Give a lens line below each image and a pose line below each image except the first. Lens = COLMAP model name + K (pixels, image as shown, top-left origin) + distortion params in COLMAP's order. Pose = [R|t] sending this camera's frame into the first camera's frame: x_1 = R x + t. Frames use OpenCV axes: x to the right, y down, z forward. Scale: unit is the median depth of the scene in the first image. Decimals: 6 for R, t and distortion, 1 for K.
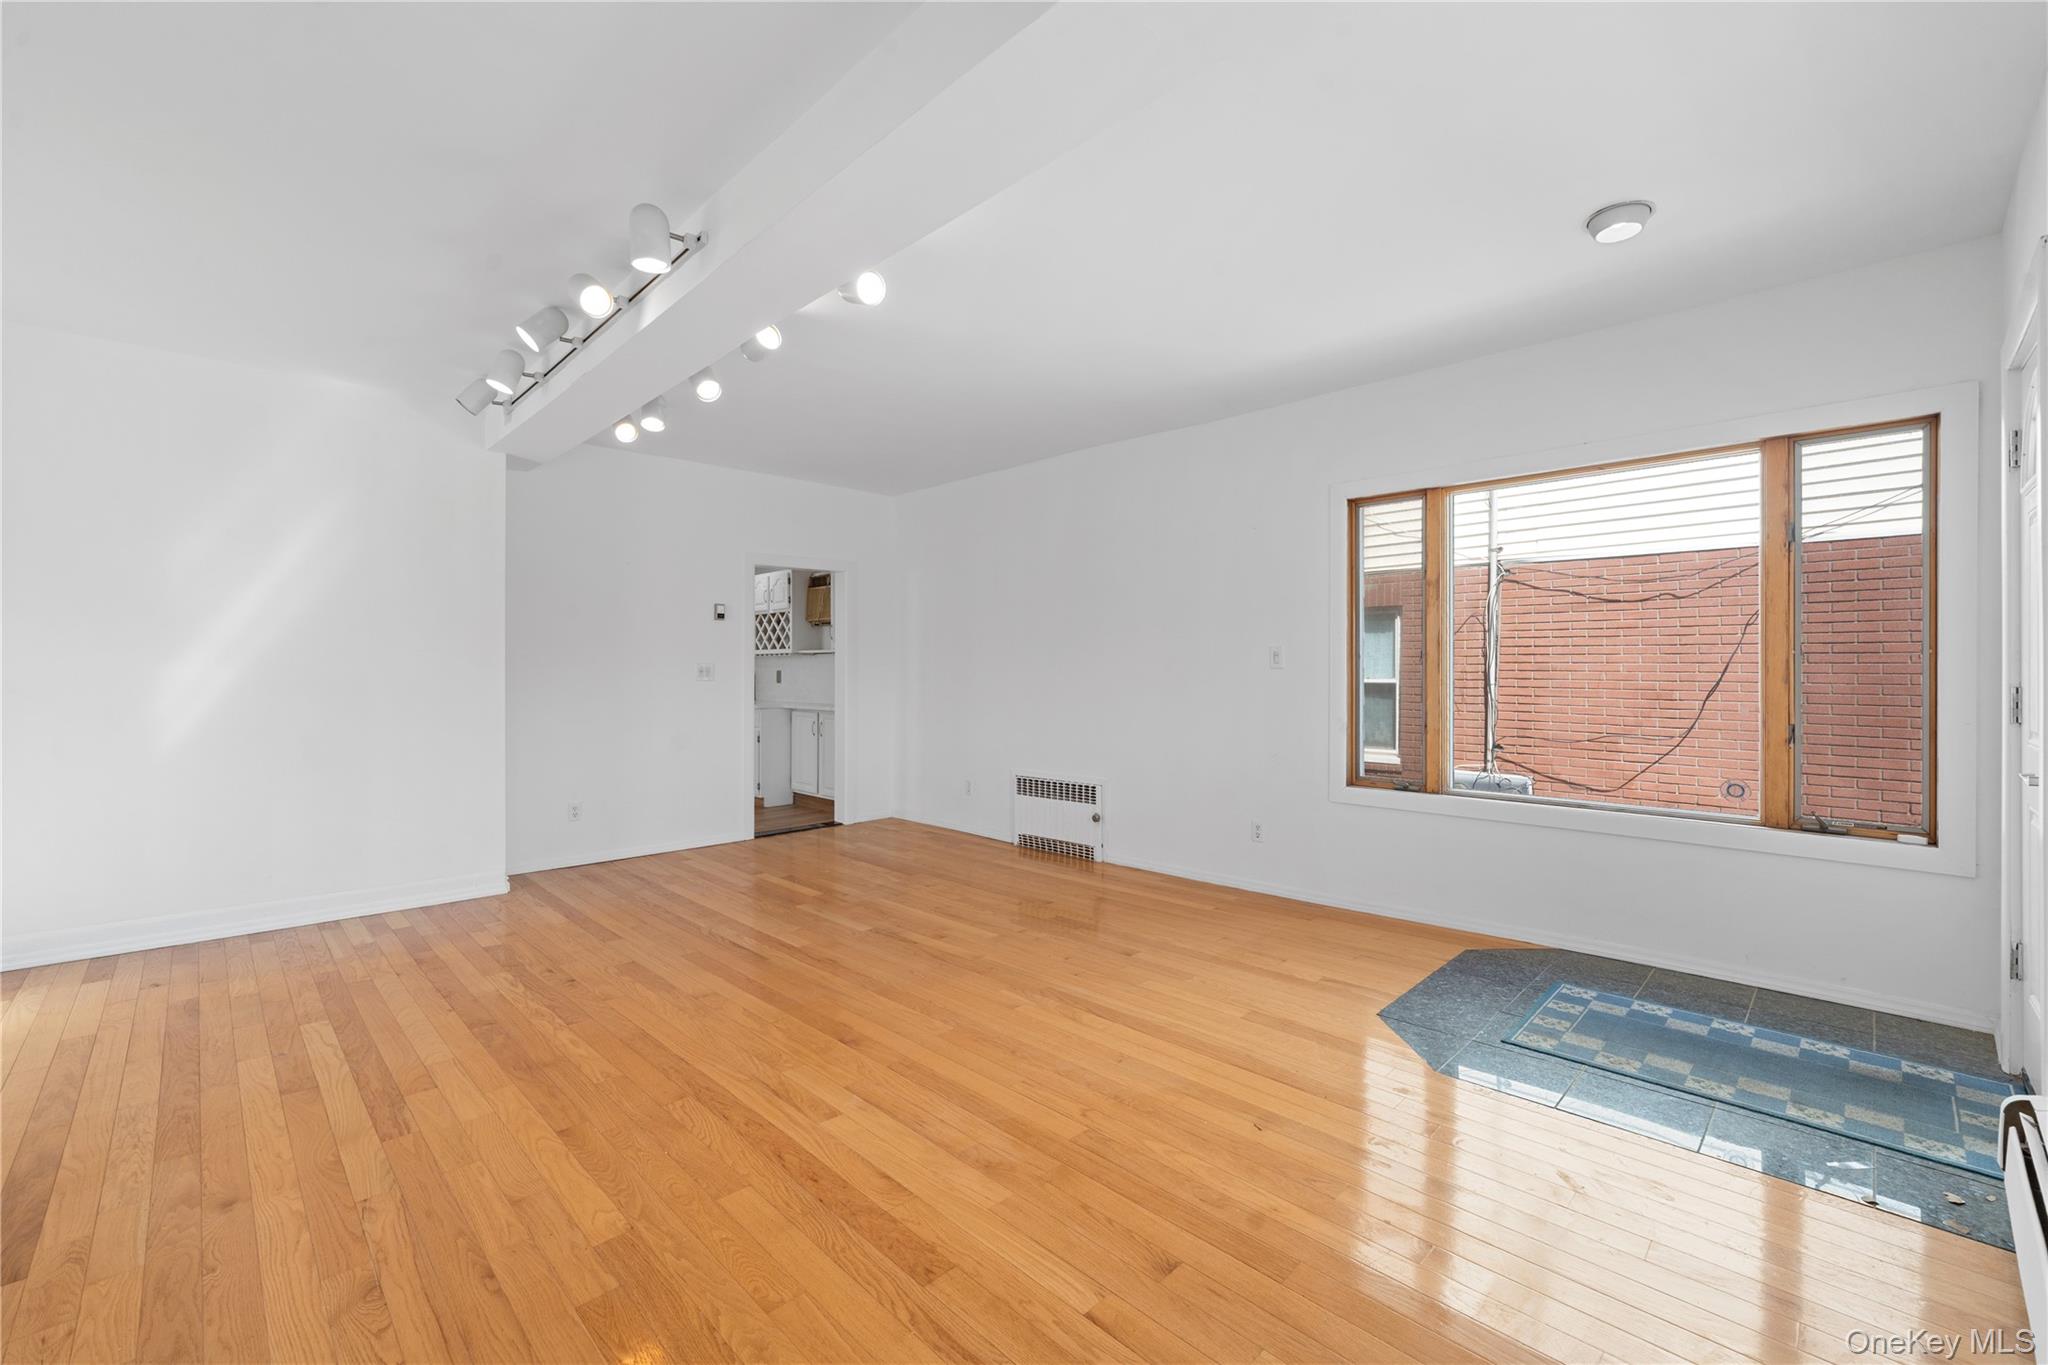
lens RADIAL K [[842.2, 0, 1026.7], [0, 842.2, 671.9], [0, 0, 1]] dist [-0.000608, -0.000626]
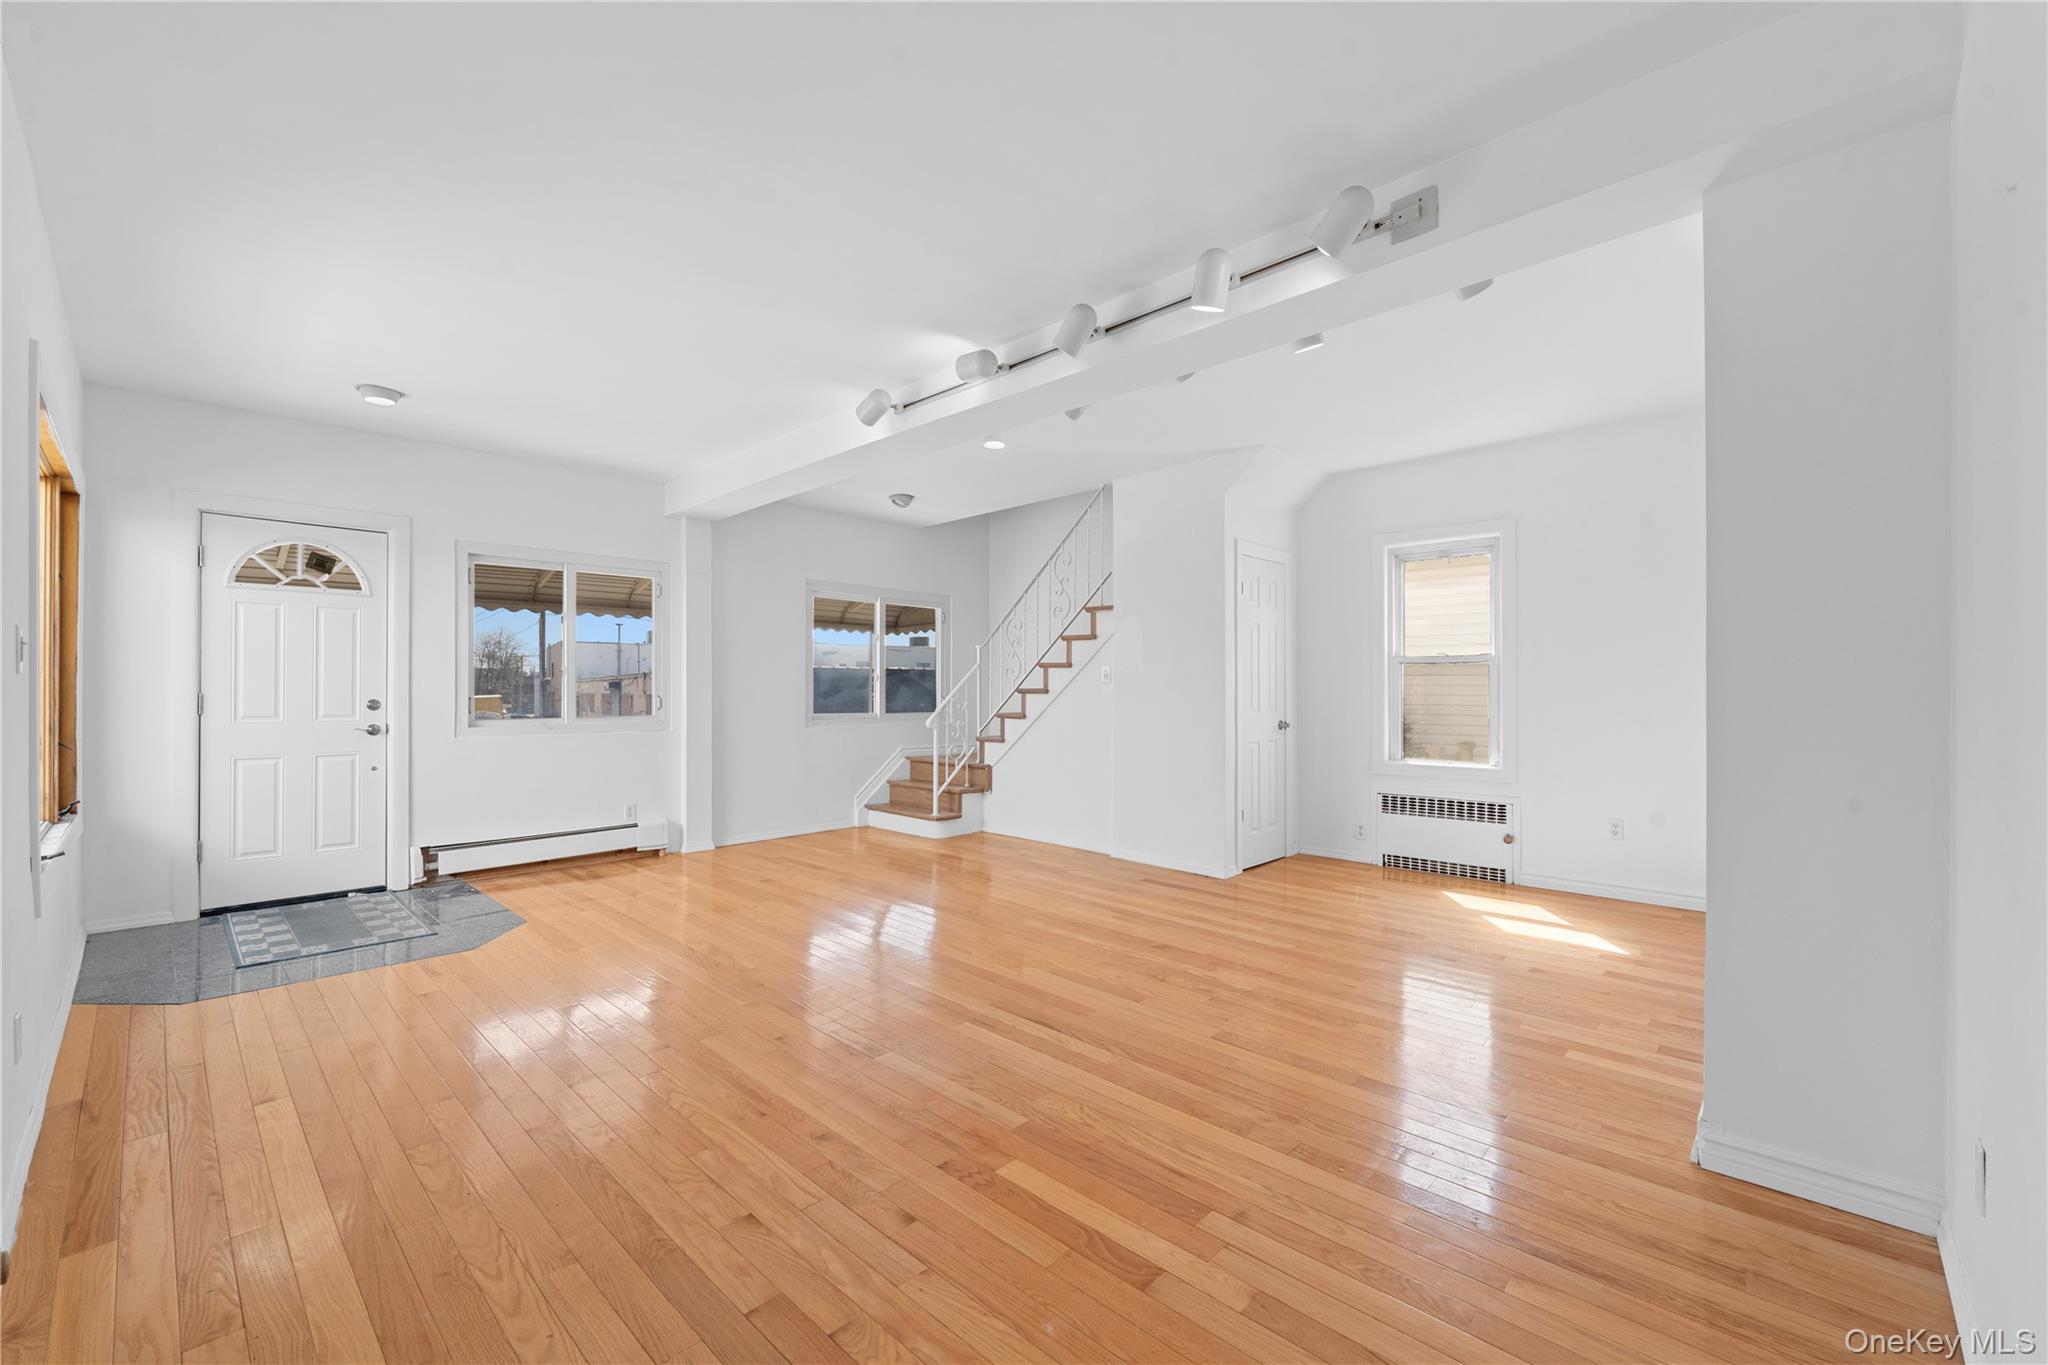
lens RADIAL K [[829.9, 0, 1026.4], [0, 829.9, 692.2], [0, 0, 1]] dist [-0.000748, -0.000480]
pose [[-0.999401, 0.002800, -0.034485, -0.302546], [0.002611, 0.999981, 0.005521, 0.006534], [0.034500, 0.005427, -0.999390, 1.792883]]
